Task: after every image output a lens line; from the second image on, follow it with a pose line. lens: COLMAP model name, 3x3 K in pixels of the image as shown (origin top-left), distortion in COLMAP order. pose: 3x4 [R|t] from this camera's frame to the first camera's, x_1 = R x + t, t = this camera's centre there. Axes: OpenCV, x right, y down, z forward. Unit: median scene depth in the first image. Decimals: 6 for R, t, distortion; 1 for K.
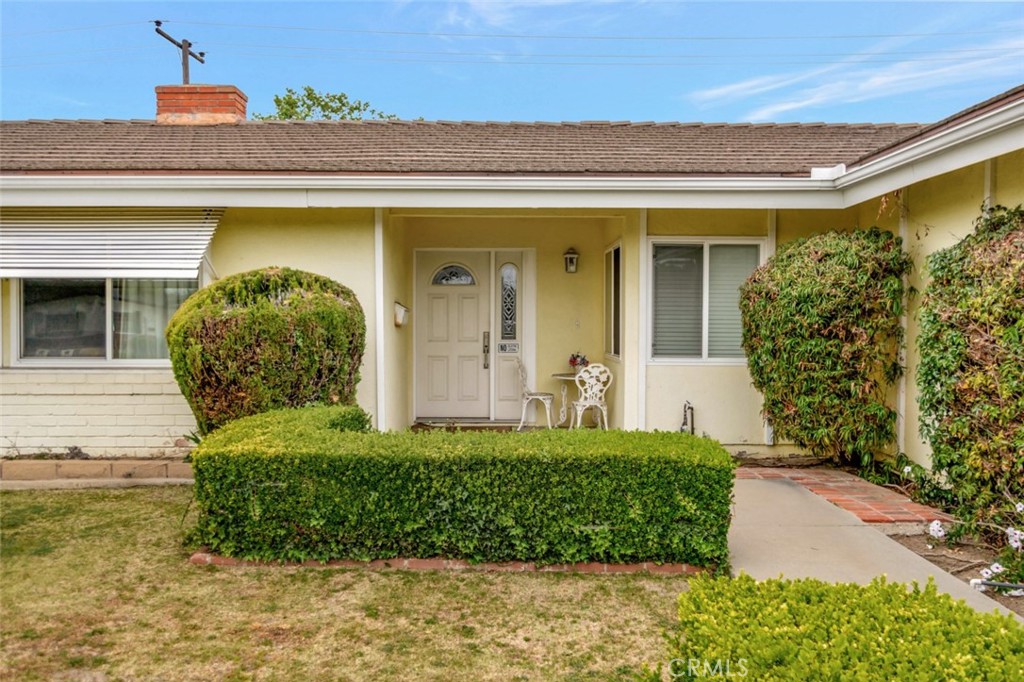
lens RADIAL K [[791.5, 0, 512.0], [0, 791.5, 341.0], [0, 0, 1]] dist [-0.039301, 0.000794]
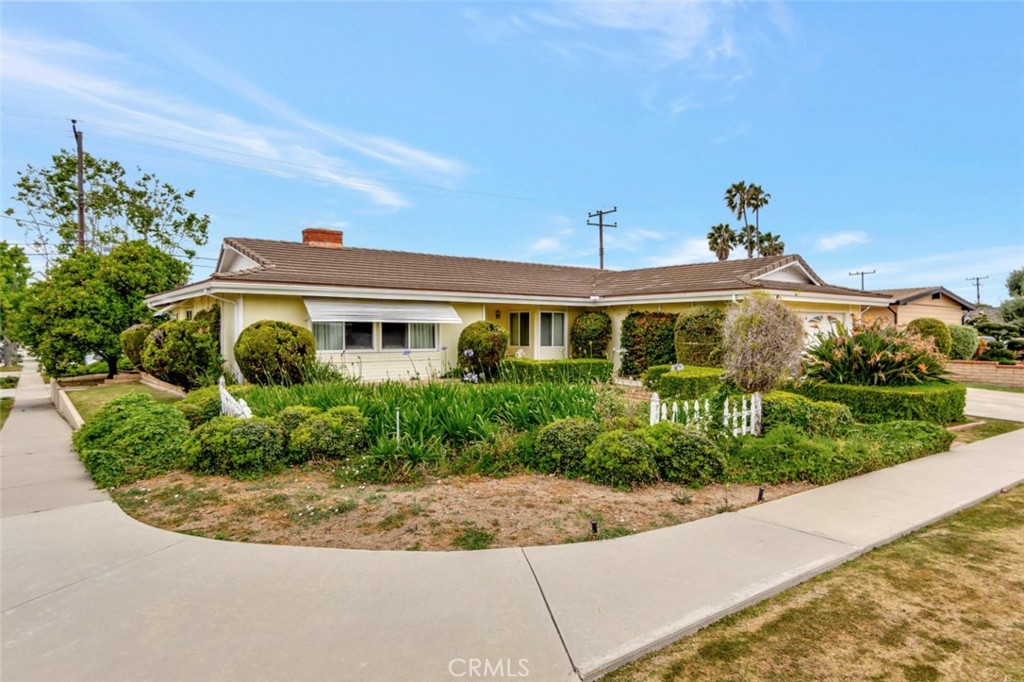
lens RADIAL K [[634.9, 0, 512.0], [0, 634.9, 341.0], [0, 0, 1]] dist [-0.000382, -0.000213]
pose [[0.816135, -0.010609, 0.577763, -1.615928], [0.018046, 0.999812, -0.007134, 0.016016], [-0.577579, 0.016248, 0.816173, -1.240457]]
